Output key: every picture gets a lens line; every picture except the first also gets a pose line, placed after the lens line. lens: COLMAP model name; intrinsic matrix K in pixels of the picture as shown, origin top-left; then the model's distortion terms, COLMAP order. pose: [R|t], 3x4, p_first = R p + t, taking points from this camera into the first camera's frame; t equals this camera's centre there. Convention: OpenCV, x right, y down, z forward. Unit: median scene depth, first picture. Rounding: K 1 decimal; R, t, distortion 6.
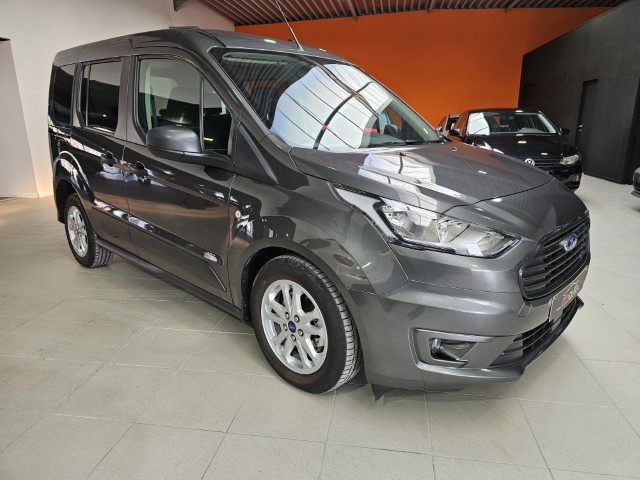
lens RADIAL K [[459.1, 0, 320.0], [0, 459.1, 240.0], [0, 0, 1]] dist [0.056728, -0.053957]
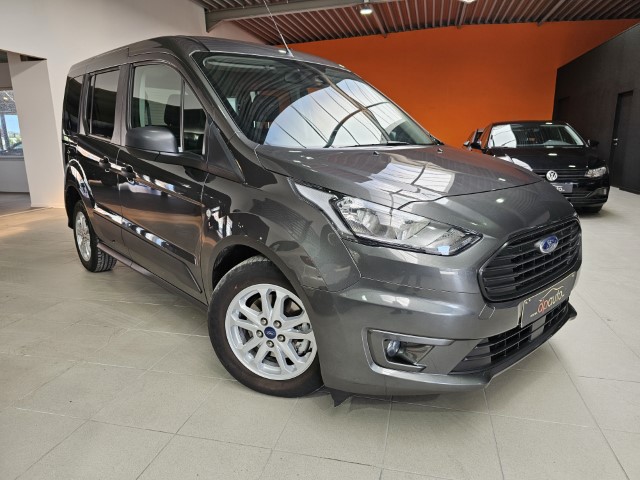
lens RADIAL K [[459.1, 0, 320.0], [0, 459.1, 240.0], [0, 0, 1]] dist [0.056728, -0.053957]
pose [[0.997152, 0.011791, -0.074497, 0.106583], [-0.014579, 0.999210, -0.036983, 0.027251], [0.074002, 0.037964, 0.996535, 0.023359]]
